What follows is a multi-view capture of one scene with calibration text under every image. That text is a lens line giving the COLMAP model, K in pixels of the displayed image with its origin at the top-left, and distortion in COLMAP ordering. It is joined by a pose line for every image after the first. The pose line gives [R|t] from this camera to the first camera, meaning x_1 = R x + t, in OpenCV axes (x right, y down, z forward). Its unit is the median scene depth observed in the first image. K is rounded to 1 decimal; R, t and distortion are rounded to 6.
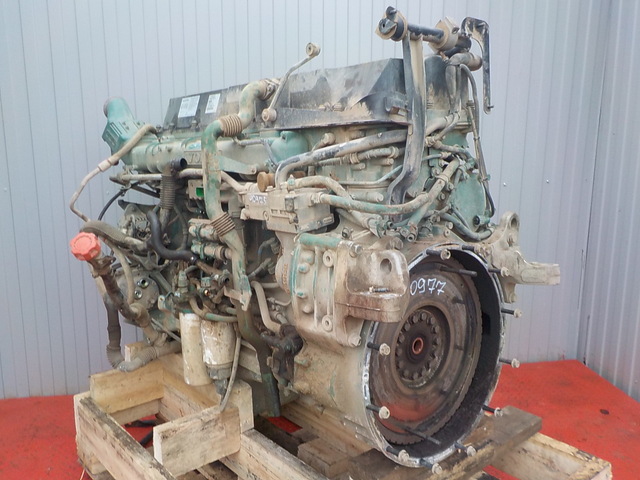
lens RADIAL K [[587.7, 0, 320.0], [0, 587.7, 240.0], [0, 0, 1]] dist [0.016543, 0.006888]
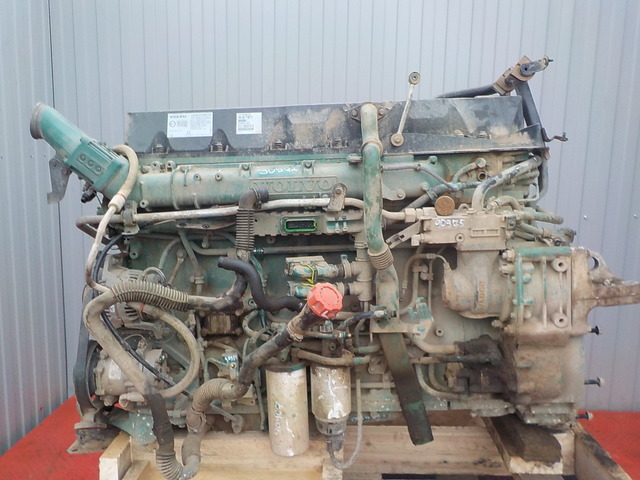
lens RADIAL K [[587.7, 0, 320.0], [0, 587.7, 240.0], [0, 0, 1]] dist [0.016543, 0.006888]
pose [[0.661216, -0.098080, 0.743756, -0.980657], [0.132155, 0.991141, 0.013215, -0.080444], [-0.738463, 0.089553, 0.668320, 0.478755]]
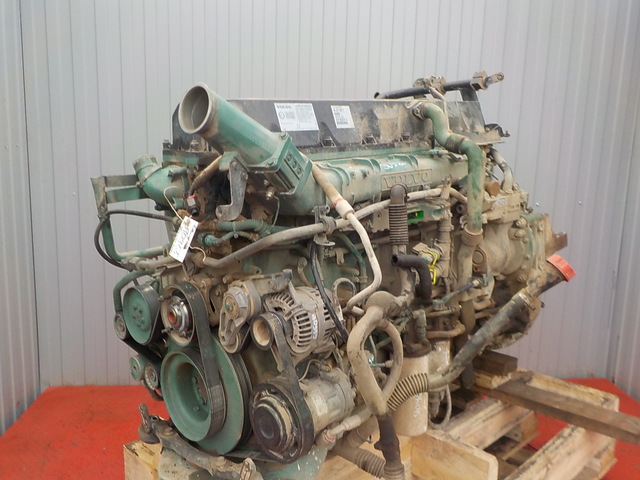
lens RADIAL K [[587.7, 0, 320.0], [0, 587.7, 240.0], [0, 0, 1]] dist [0.016543, 0.006888]
pose [[-0.089350, -0.158065, 0.983378, -1.294885], [0.187606, 0.966983, 0.172476, -0.274526], [-0.978172, 0.199898, -0.056746, 1.429961]]
